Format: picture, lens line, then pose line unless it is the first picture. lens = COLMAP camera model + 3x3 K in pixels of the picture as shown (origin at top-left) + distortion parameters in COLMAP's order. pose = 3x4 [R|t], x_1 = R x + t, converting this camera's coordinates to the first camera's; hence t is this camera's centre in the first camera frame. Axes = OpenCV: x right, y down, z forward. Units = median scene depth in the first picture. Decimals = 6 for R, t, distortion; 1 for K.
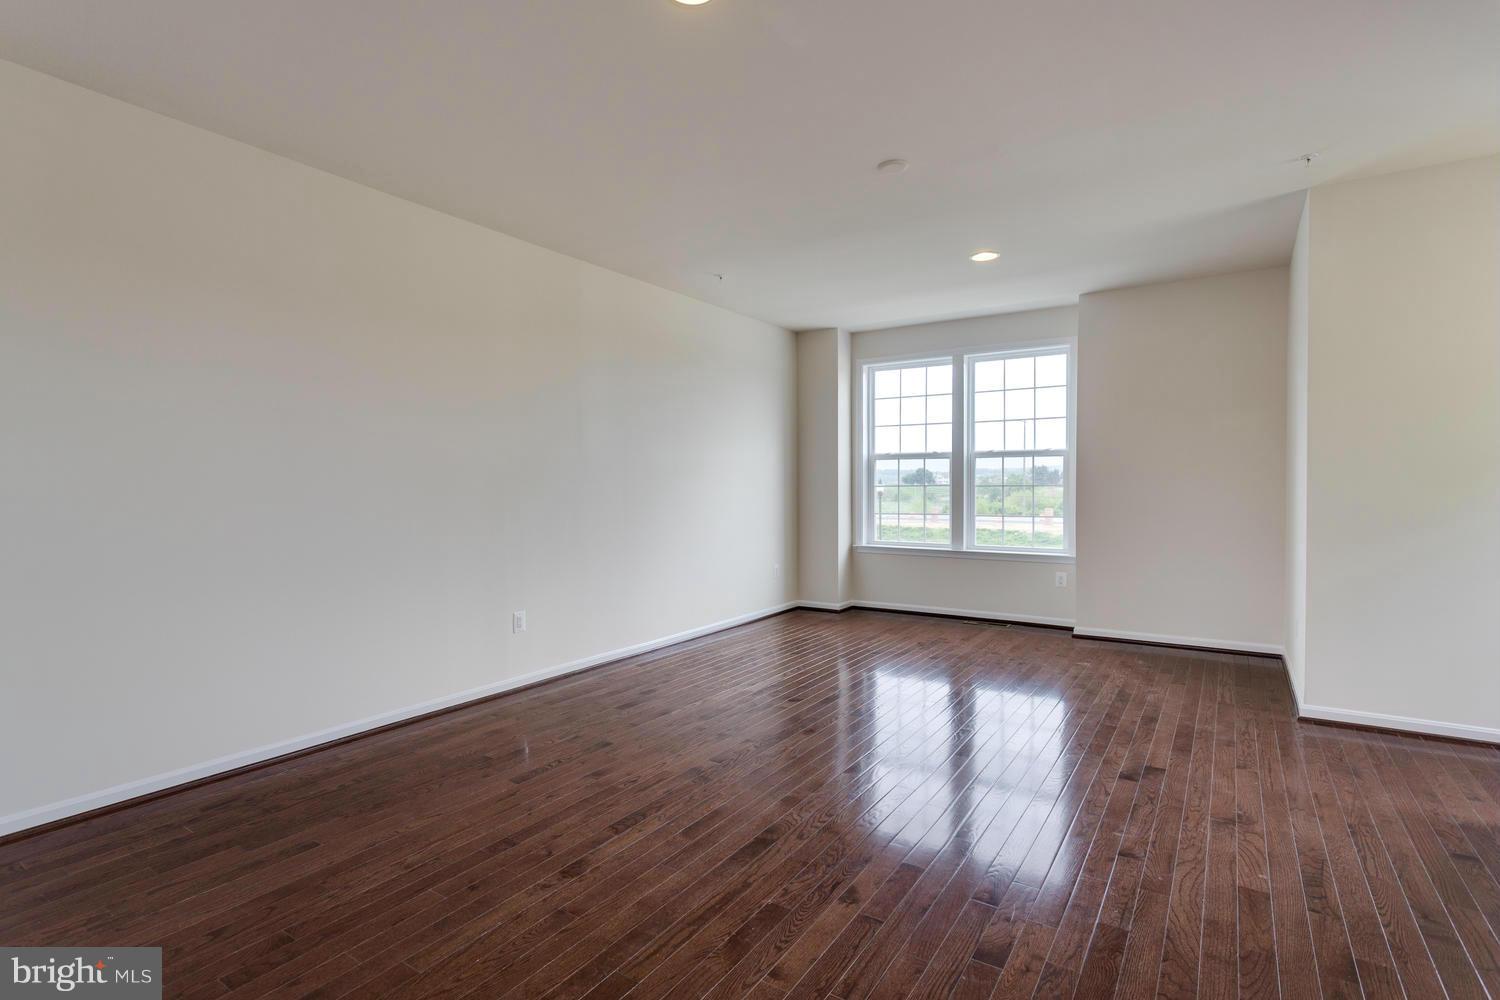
lens RADIAL K [[719.6, 0, 745.6], [0, 719.6, 496.8], [0, 0, 1]] dist [0.003182, 0.004904]
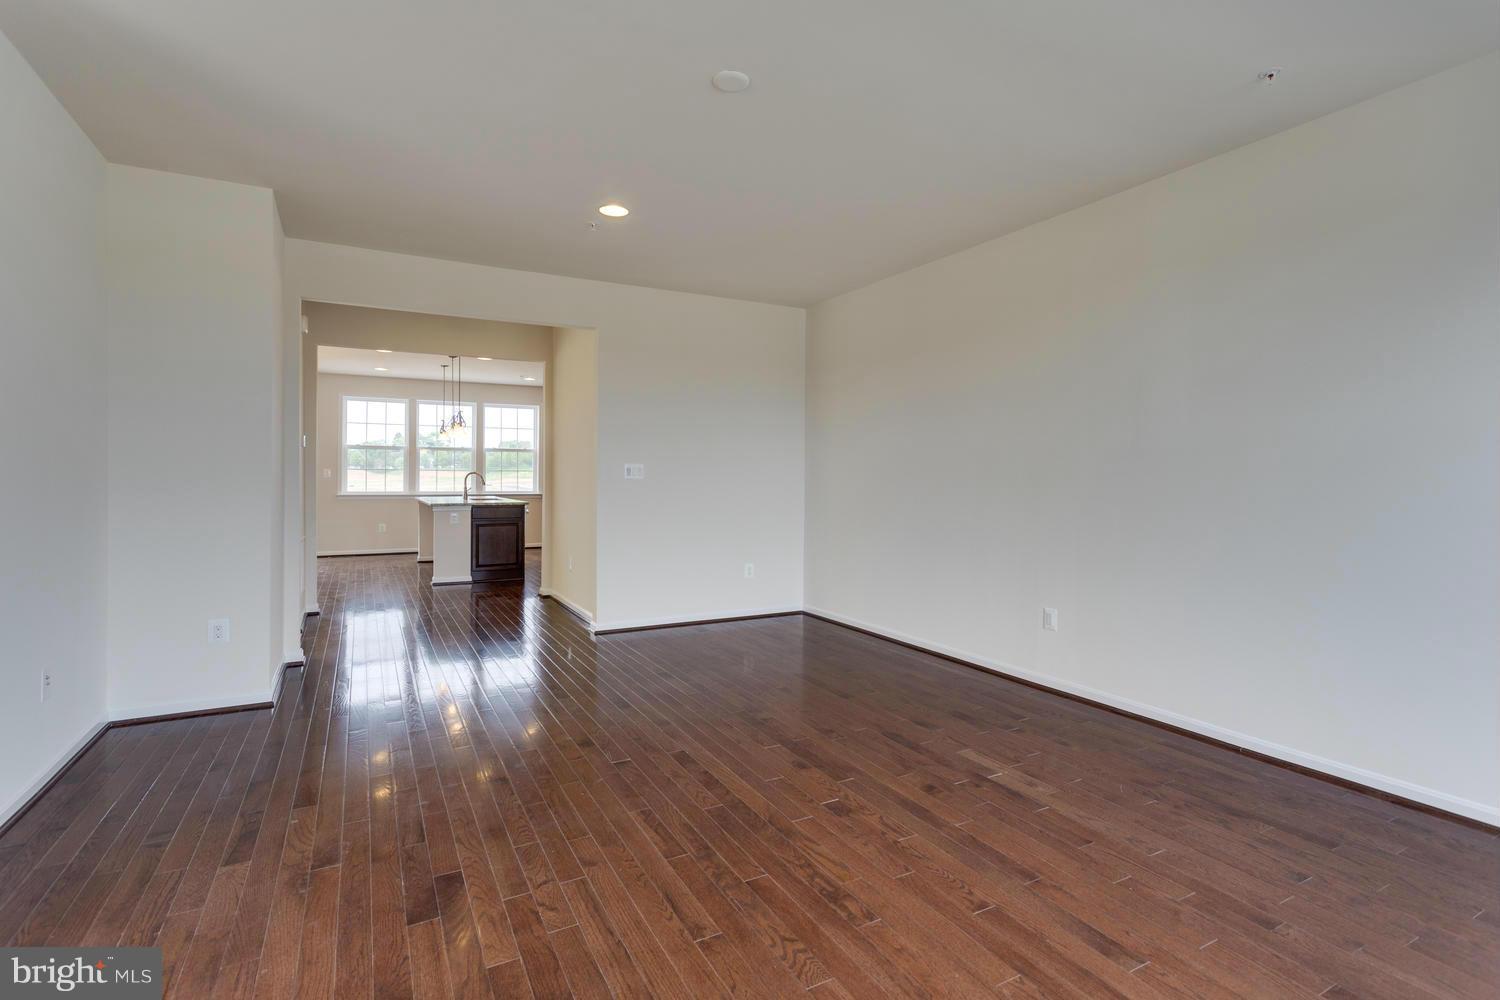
lens RADIAL K [[719.6, 0, 778.6], [0, 719.6, 479.5], [0, 0, 1]] dist [0.003182, 0.004904]
pose [[-0.437114, 0.010573, -0.899344, 0.467897], [-0.019848, 0.999574, 0.021398, -0.016883], [0.899187, 0.027204, -0.436718, 0.724570]]
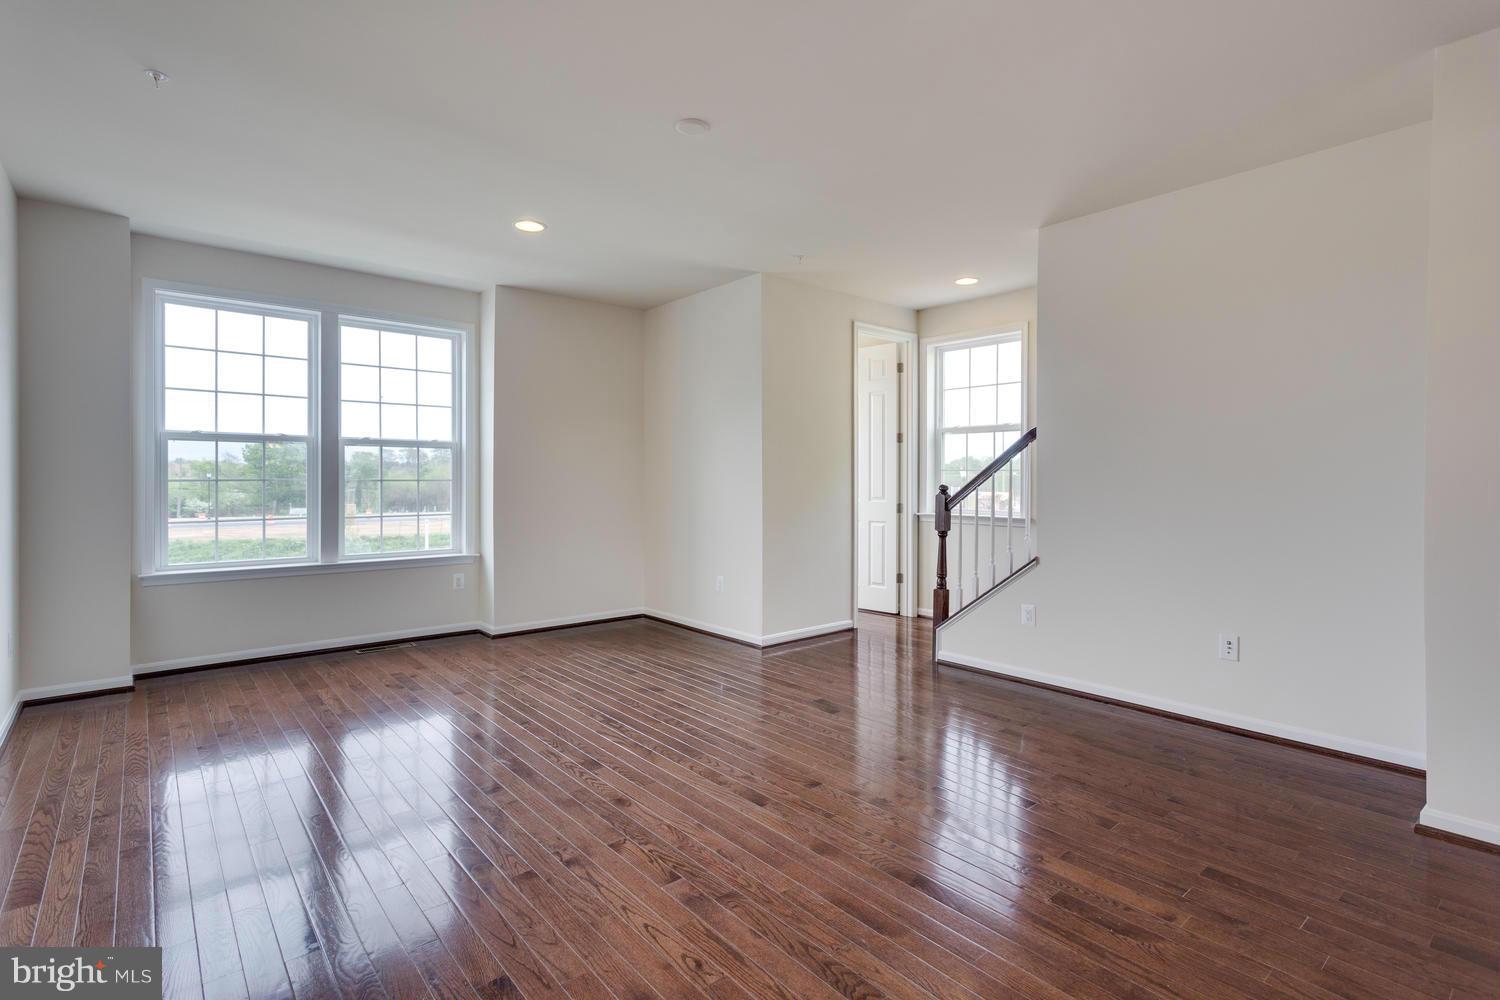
lens RADIAL K [[719.6, 0, 751.2], [0, 719.6, 488.3], [0, 0, 1]] dist [0.003182, 0.004904]
pose [[0.278097, -0.009527, 0.960506, -0.328779], [0.011208, 0.999915, 0.006673, -0.007067], [-0.960488, 0.008910, 0.278180, 0.351326]]
